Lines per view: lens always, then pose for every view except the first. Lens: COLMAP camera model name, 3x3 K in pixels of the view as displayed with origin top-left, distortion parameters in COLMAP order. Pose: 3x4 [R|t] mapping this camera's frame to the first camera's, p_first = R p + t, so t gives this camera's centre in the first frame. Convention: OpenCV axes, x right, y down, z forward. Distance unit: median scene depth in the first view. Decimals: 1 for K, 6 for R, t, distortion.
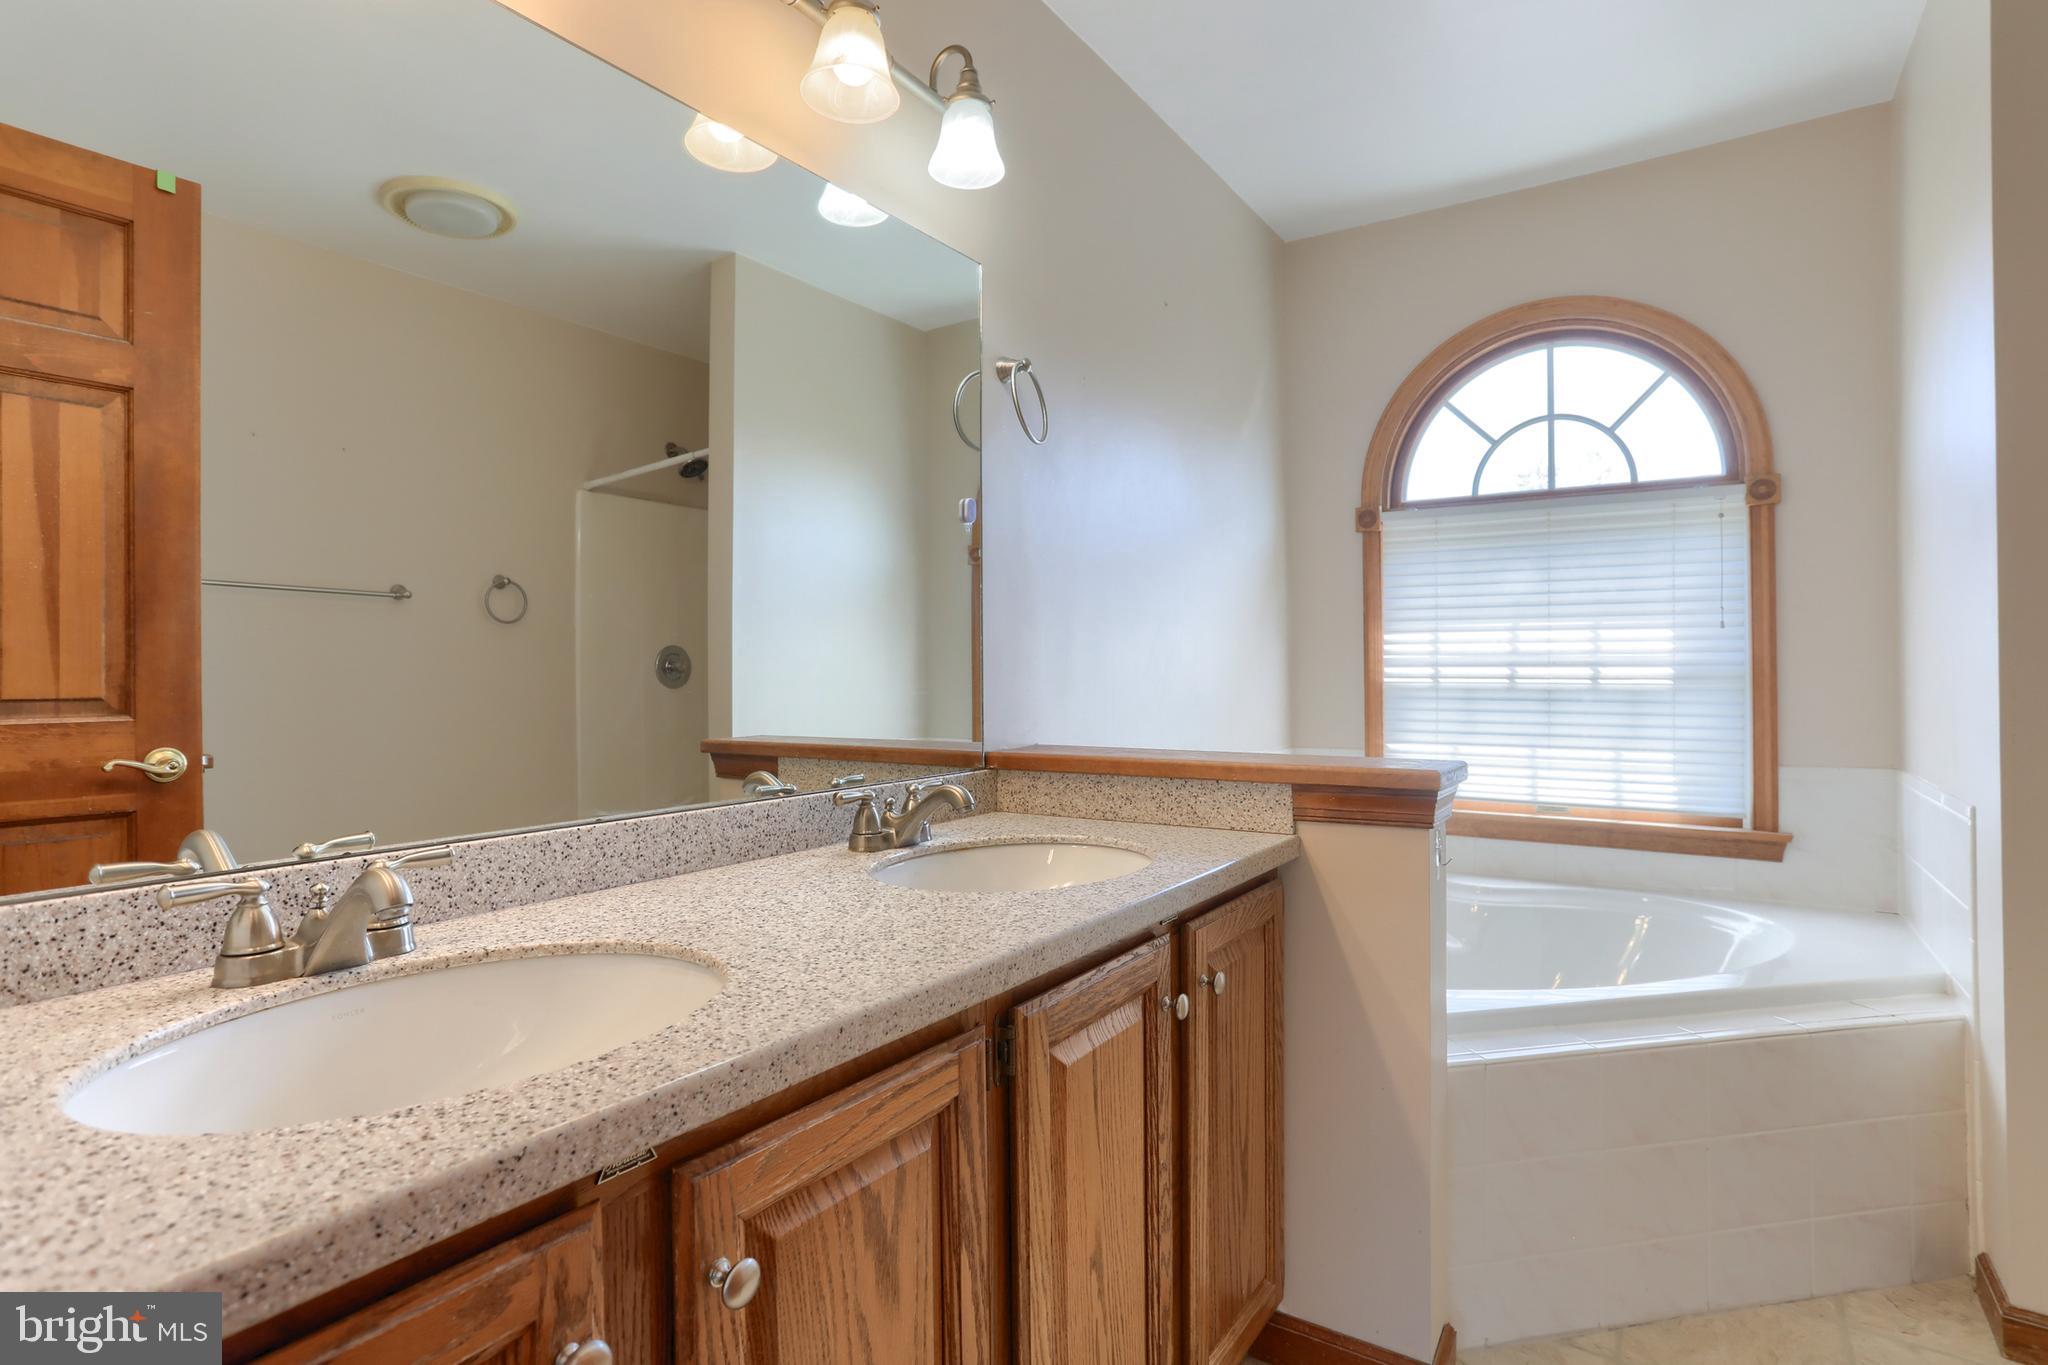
lens RADIAL K [[1023.8, 0, 1026.0], [0, 1023.8, 681.0], [0, 0, 1]] dist [-0.052901, 0.027005]
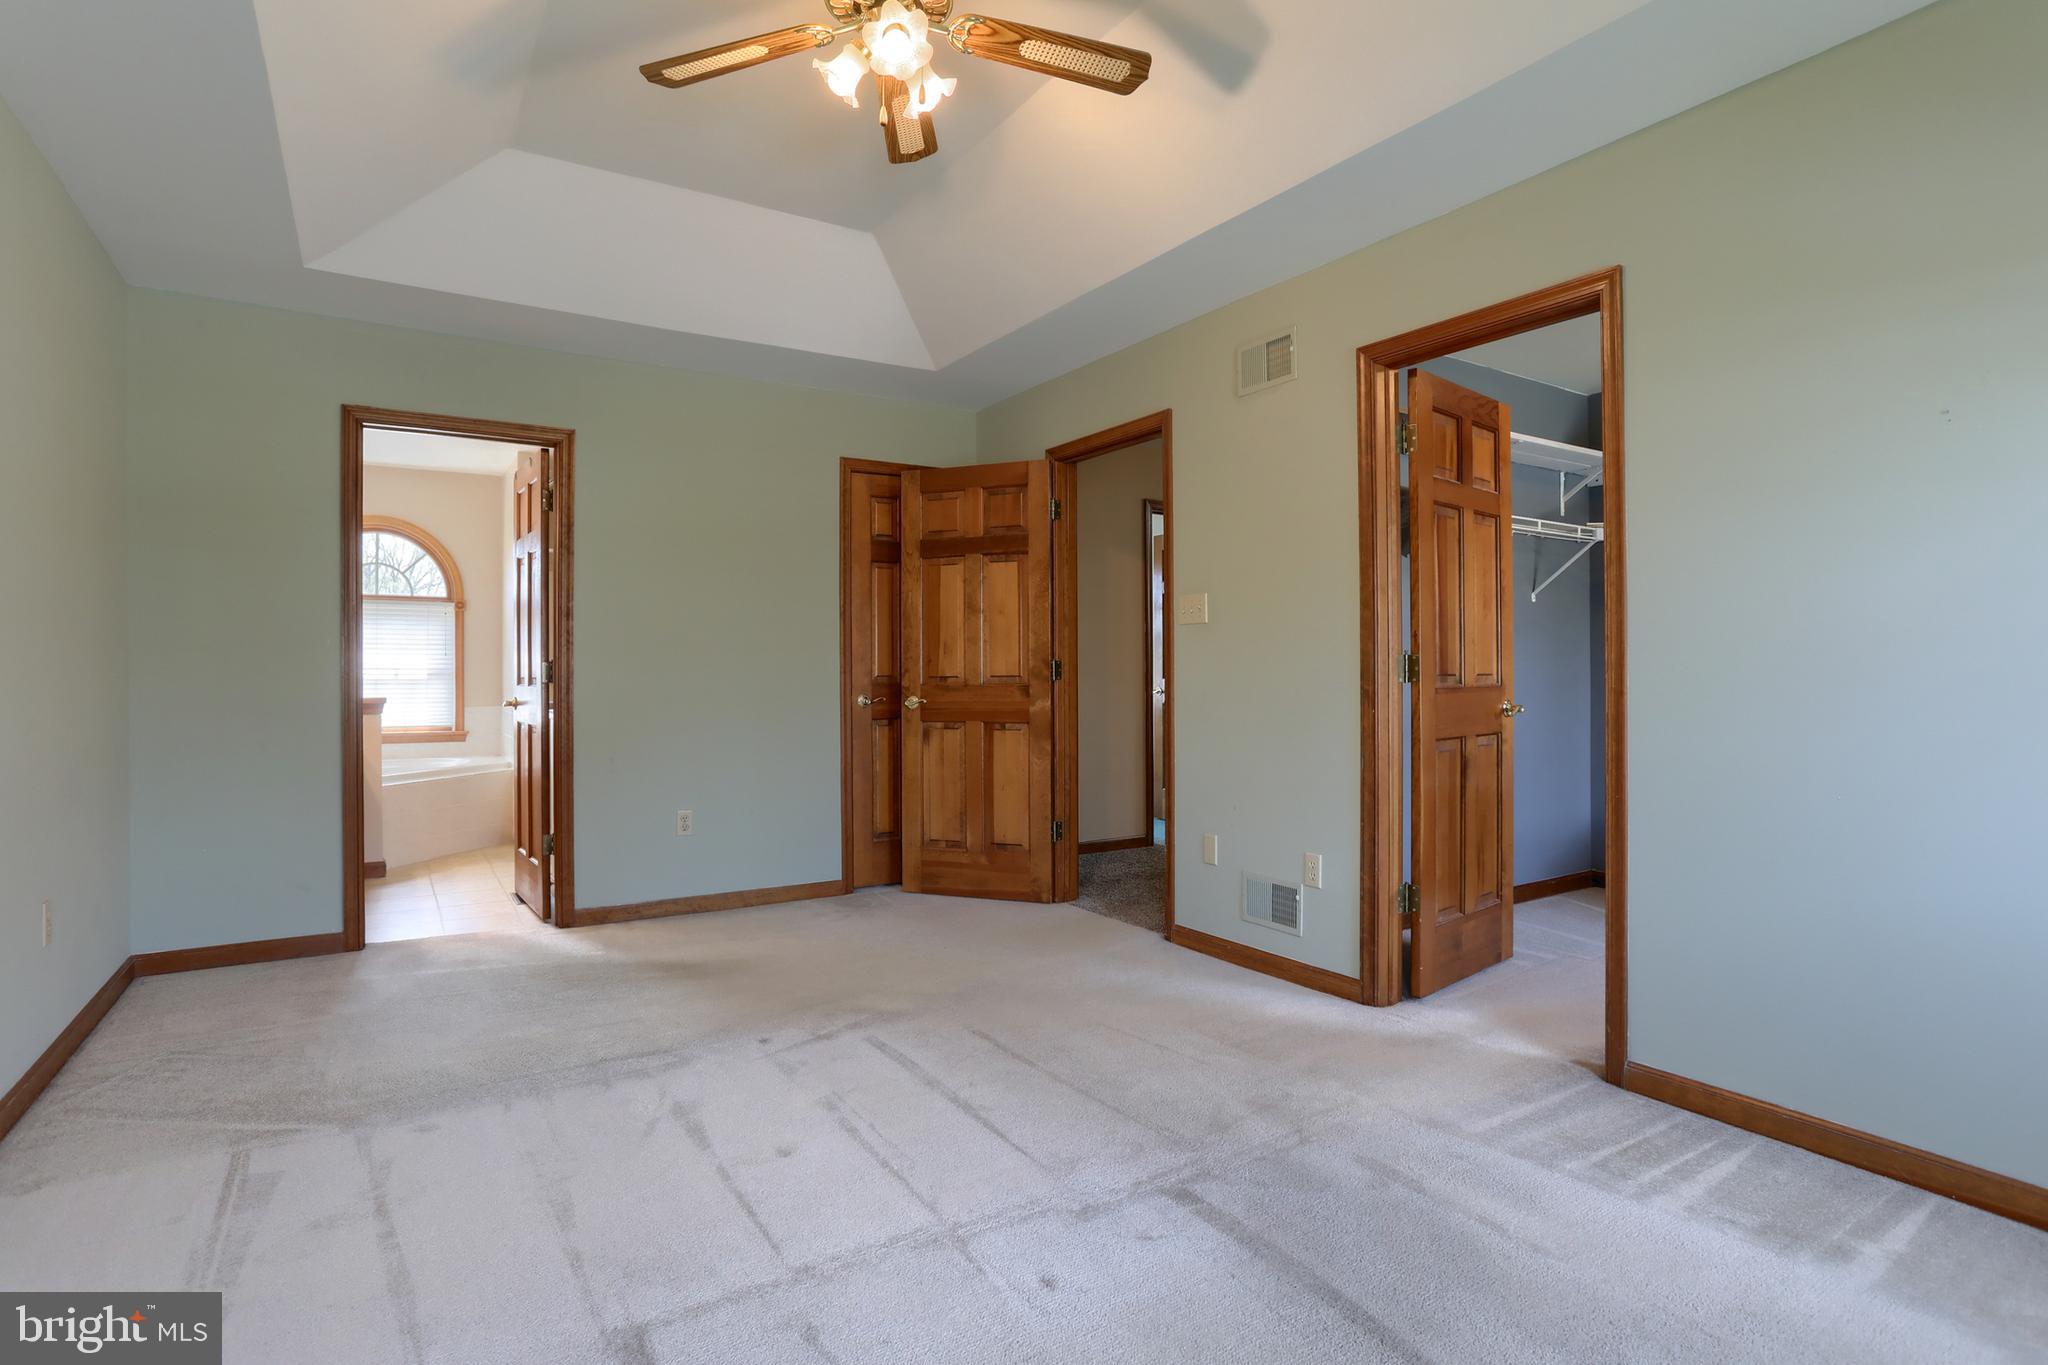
lens RADIAL K [[1023.8, 0, 1025.4], [0, 1023.8, 674.0], [0, 0, 1]] dist [-0.052901, 0.027005]
pose [[0.409615, 0.004253, 0.912249, -1.108677], [-0.005859, 0.999981, -0.002031, -0.009094], [-0.912240, -0.004513, 0.409632, -1.488860]]
